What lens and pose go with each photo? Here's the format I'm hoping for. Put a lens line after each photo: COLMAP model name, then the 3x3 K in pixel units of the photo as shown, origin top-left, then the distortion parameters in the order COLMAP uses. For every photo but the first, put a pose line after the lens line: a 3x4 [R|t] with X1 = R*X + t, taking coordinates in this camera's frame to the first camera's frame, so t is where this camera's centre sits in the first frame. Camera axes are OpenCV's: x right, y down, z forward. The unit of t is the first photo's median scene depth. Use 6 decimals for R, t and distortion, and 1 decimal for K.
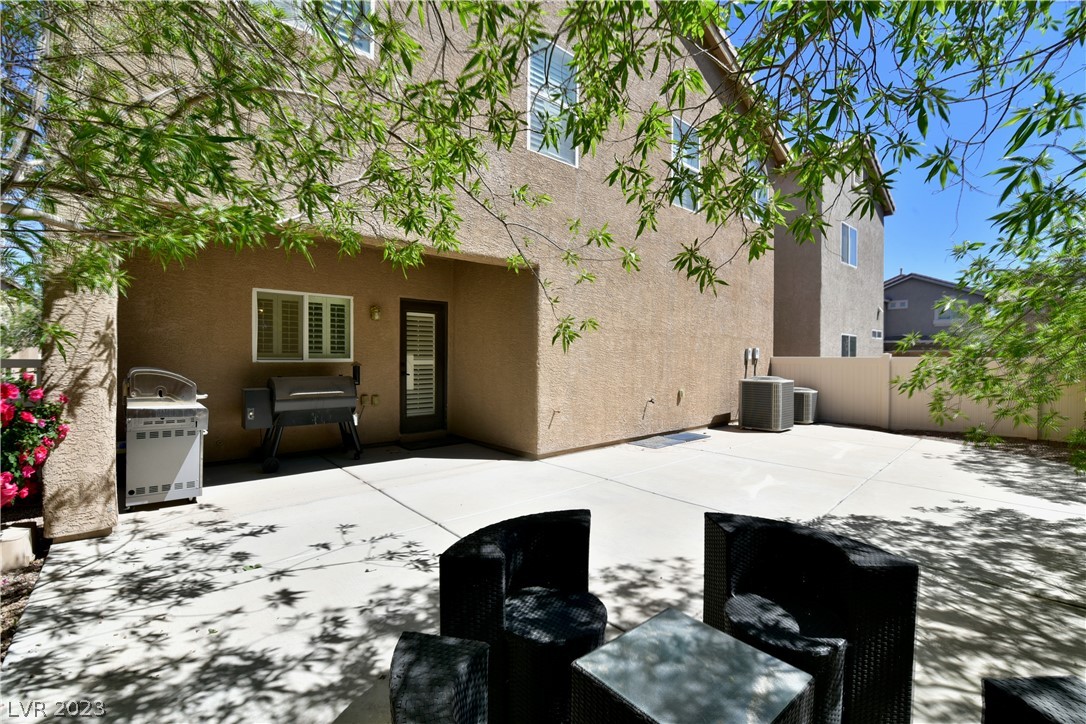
lens RADIAL K [[469.6, 0, 544.2], [0, 469.6, 351.9], [0, 0, 1]] dist [-0.012648, -0.004378]
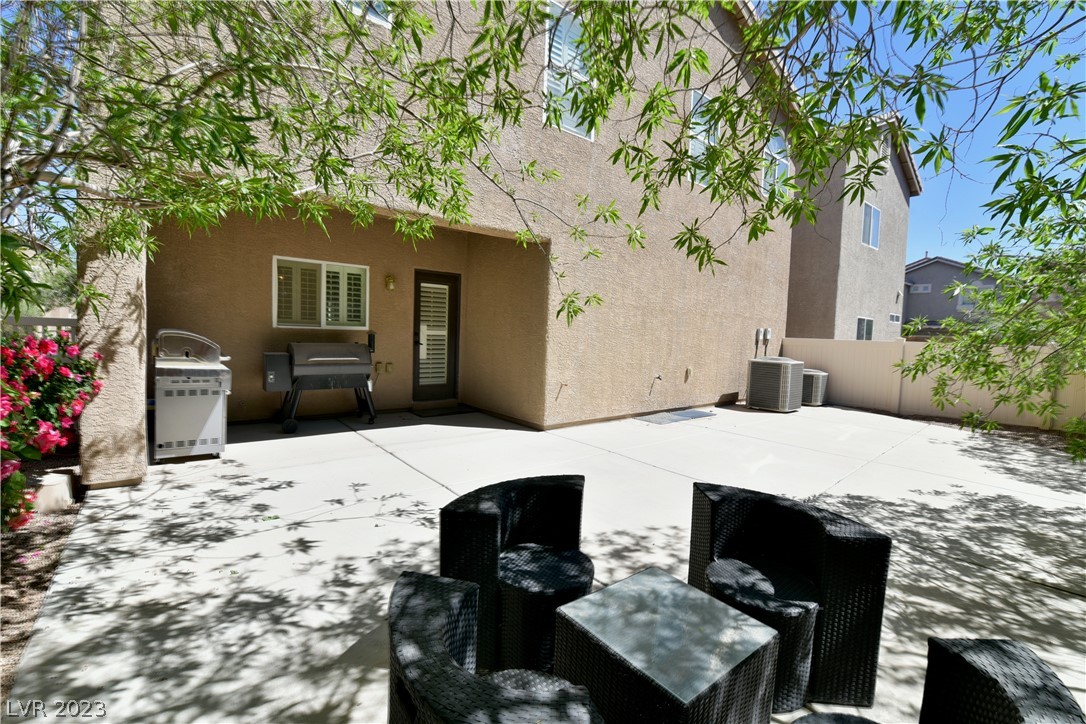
lens RADIAL K [[469.6, 0, 544.0], [0, 469.6, 350.6], [0, 0, 1]] dist [-0.012648, -0.004378]
pose [[0.999005, 0.031374, -0.031687, 0.027071], [-0.029692, 0.998193, 0.052242, 0.003433], [0.033269, -0.051250, 0.998132, -0.040317]]
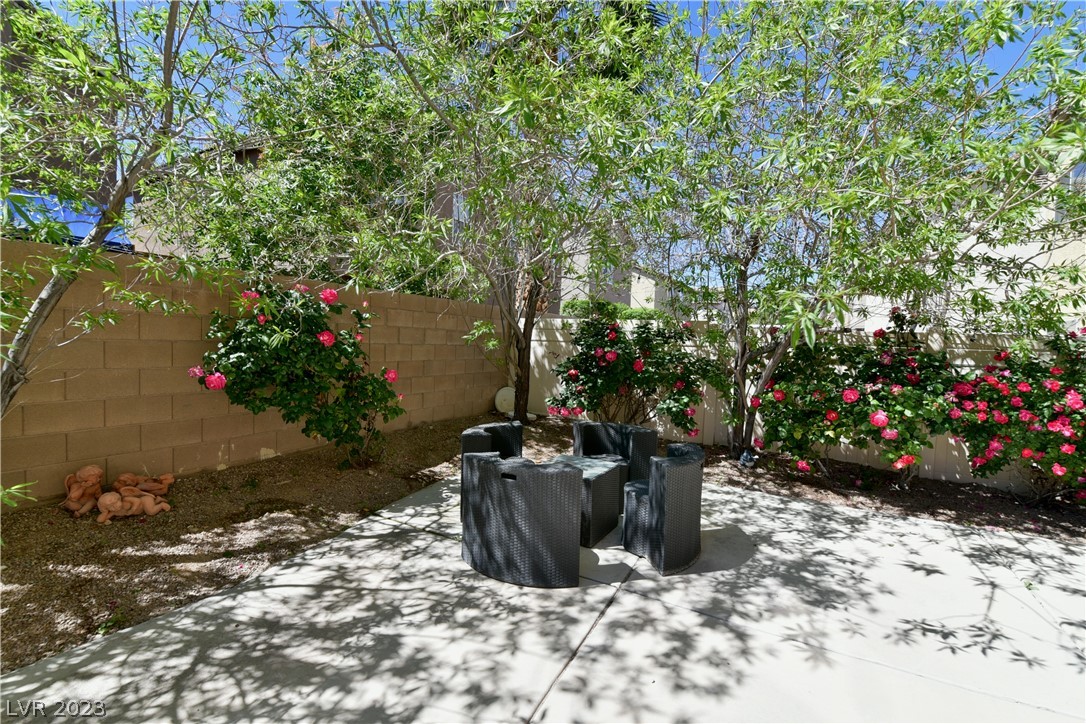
lens RADIAL K [[469.6, 0, 540.0], [0, 469.6, 370.9], [0, 0, 1]] dist [-0.012648, -0.004378]
pose [[-0.947304, -0.023188, -0.319495, 0.751912], [-0.041156, 0.997921, 0.049601, 0.028505], [0.317680, 0.060137, -0.946289, 1.856118]]
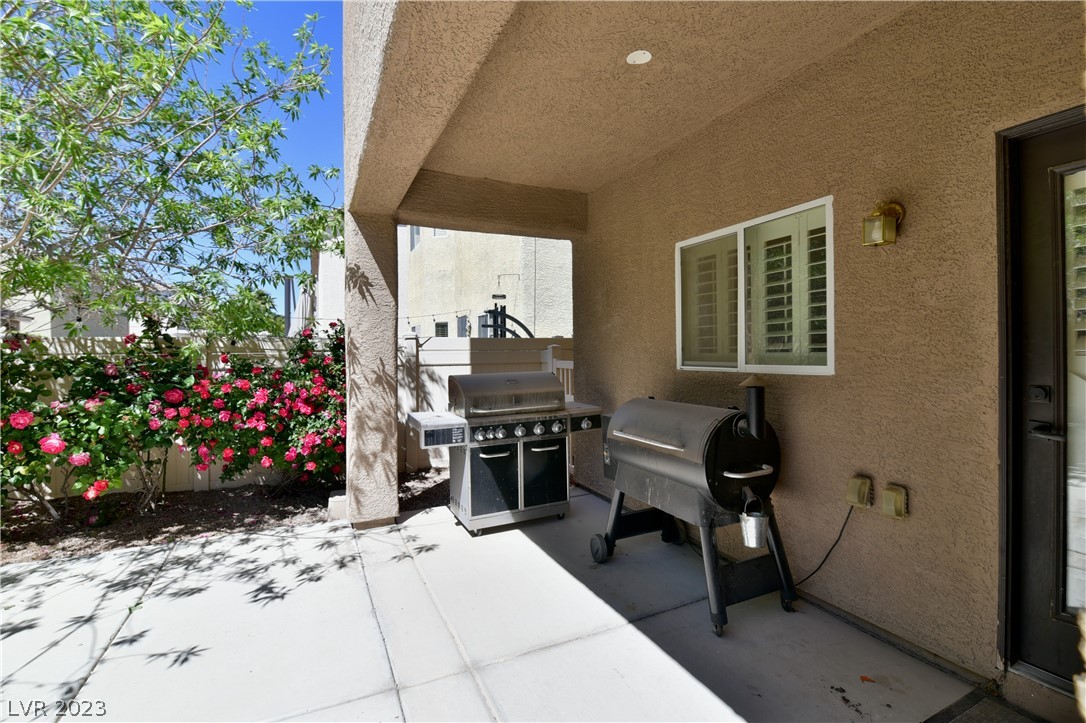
lens RADIAL K [[500.3, 0, 545.9], [0, 500.3, 364.0], [0, 0, 1]] dist [-0.019512, -0.001508]
pose [[-0.279115, 0.015911, -0.960126, 0.061254], [0.019117, 0.999757, 0.011010, 0.011745], [0.960067, -0.015282, -0.279351, 2.435934]]
